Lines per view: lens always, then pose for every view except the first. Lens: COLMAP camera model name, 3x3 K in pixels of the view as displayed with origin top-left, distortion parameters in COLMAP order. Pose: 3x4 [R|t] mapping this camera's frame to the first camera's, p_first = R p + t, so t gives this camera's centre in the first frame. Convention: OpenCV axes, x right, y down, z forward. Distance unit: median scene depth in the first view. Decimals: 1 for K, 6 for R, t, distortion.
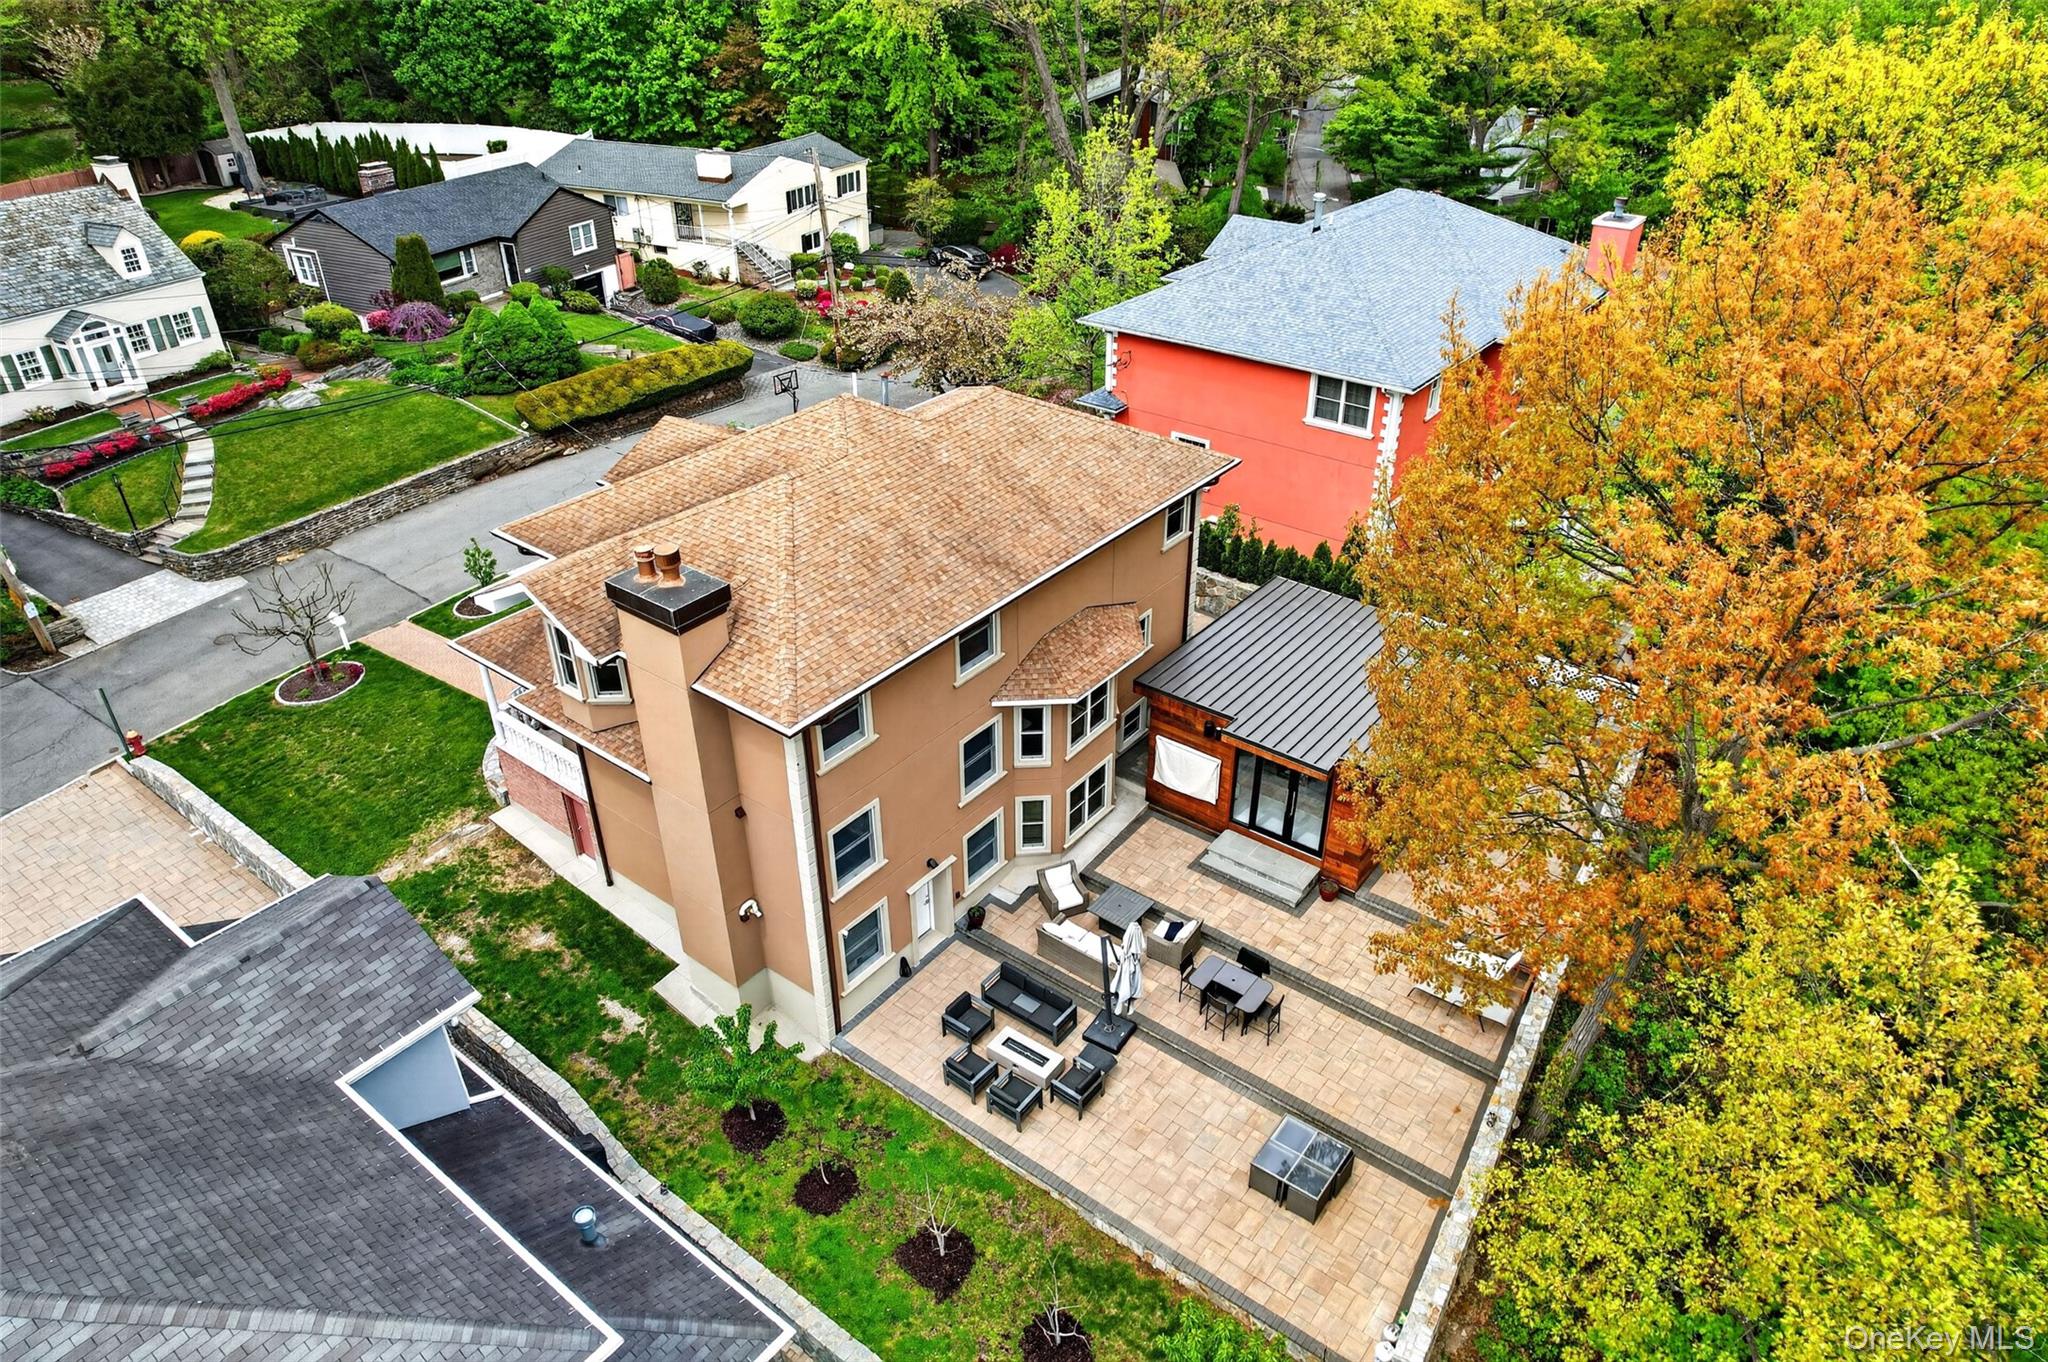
lens RADIAL K [[1329.3, 0, 1027.4], [0, 1329.3, 684.7], [0, 0, 1]] dist [-0.017010, 0.015550]
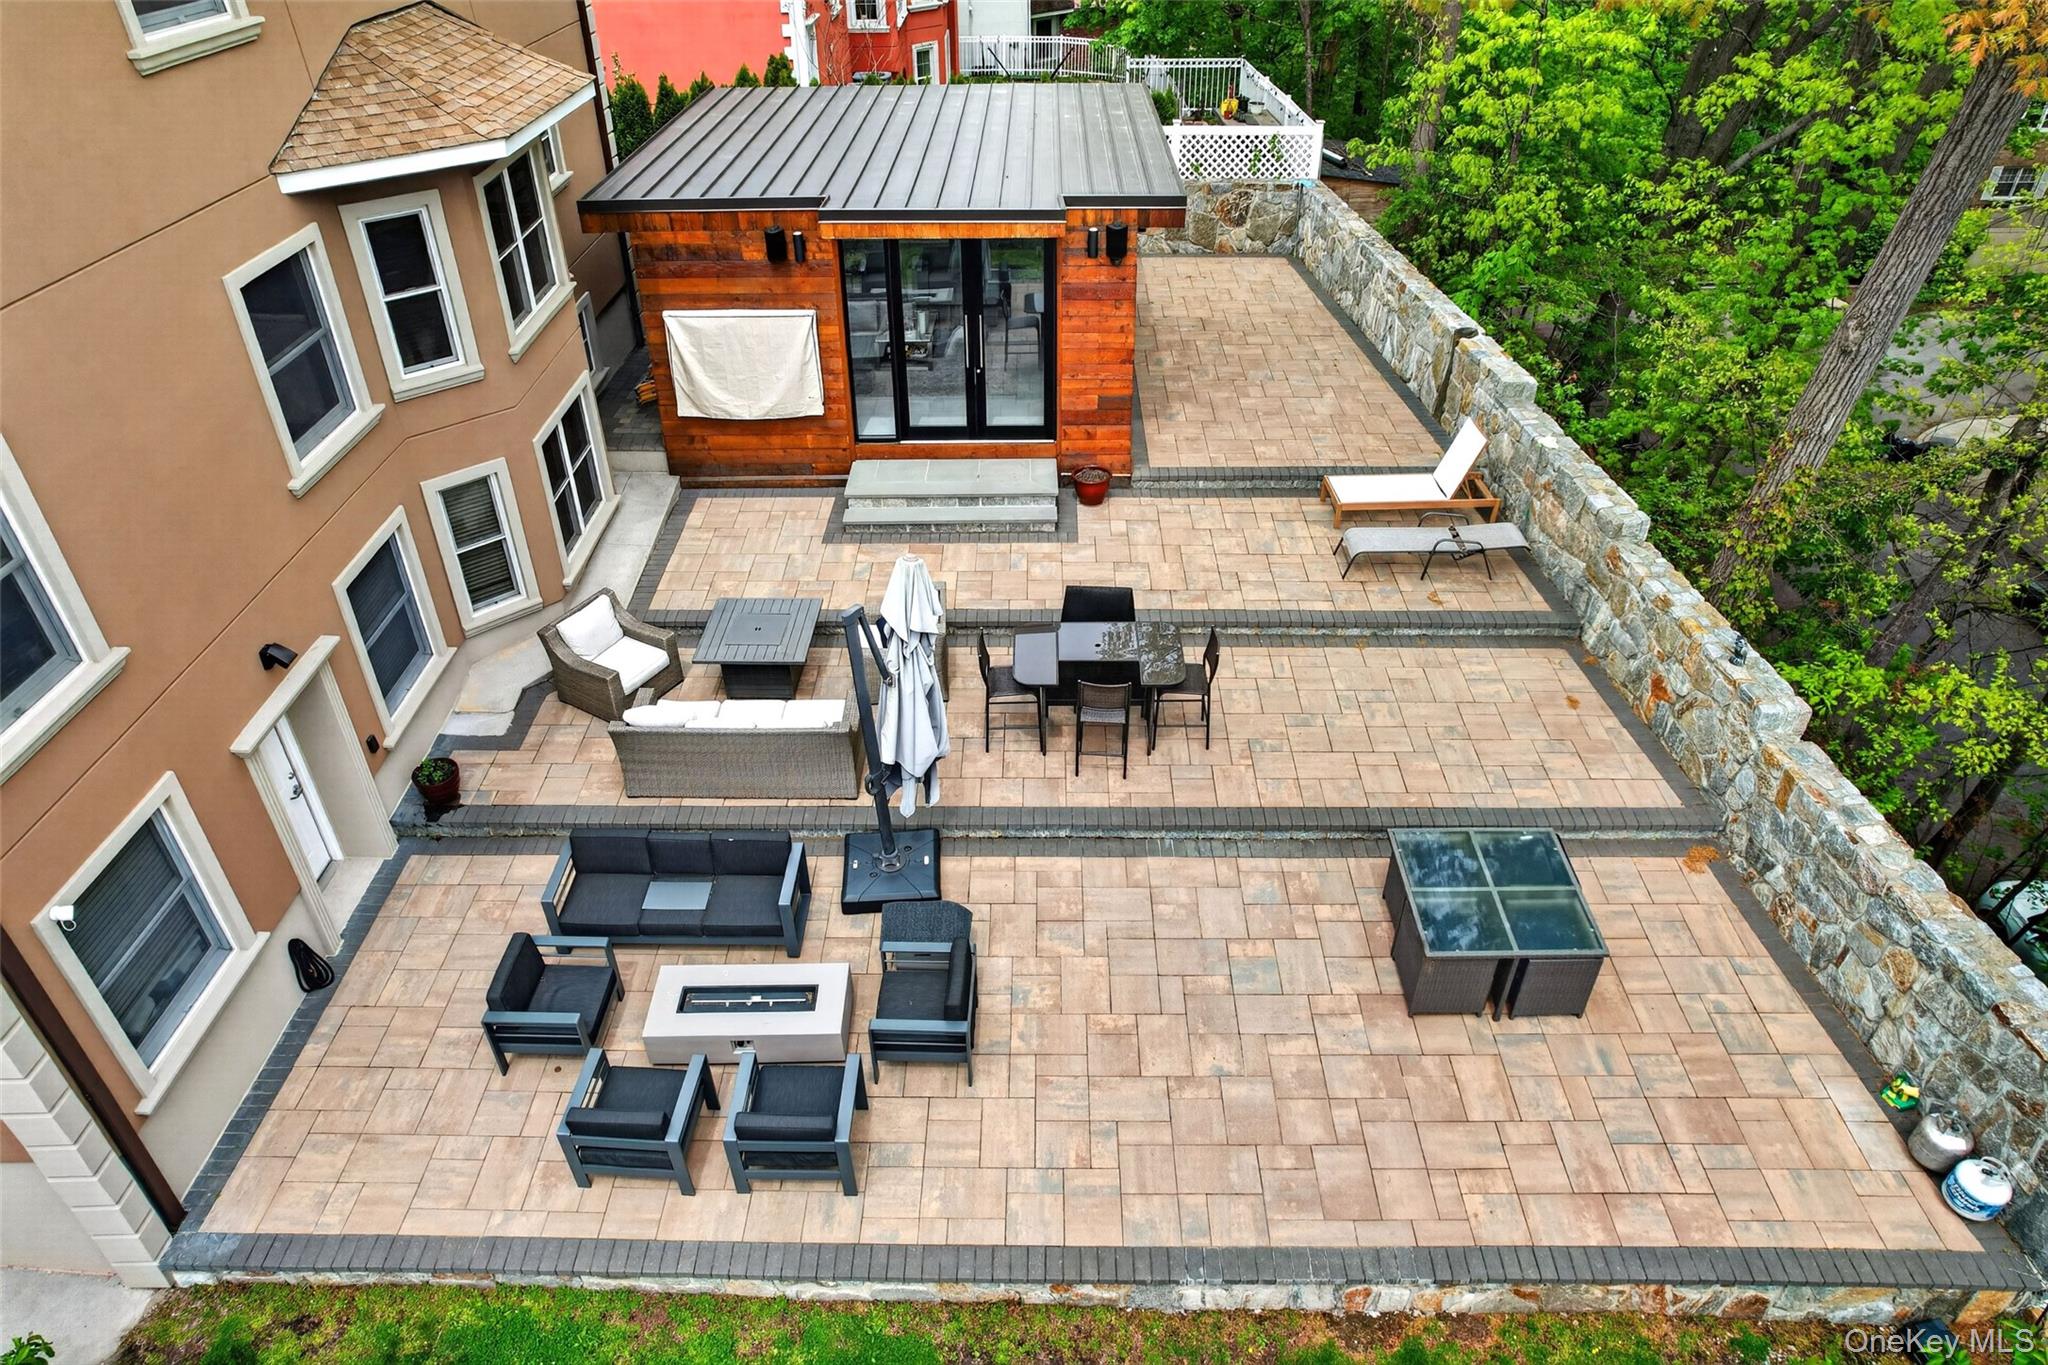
lens RADIAL K [[1329.3, 0, 1024.6], [0, 1329.3, 681.3], [0, 0, 1]] dist [-0.017010, 0.015550]
pose [[0.802411, -0.347418, 0.485218, -0.079046], [0.320974, 0.936701, 0.139884, 0.144275], [-0.503103, 0.043498, 0.863131, 0.553815]]
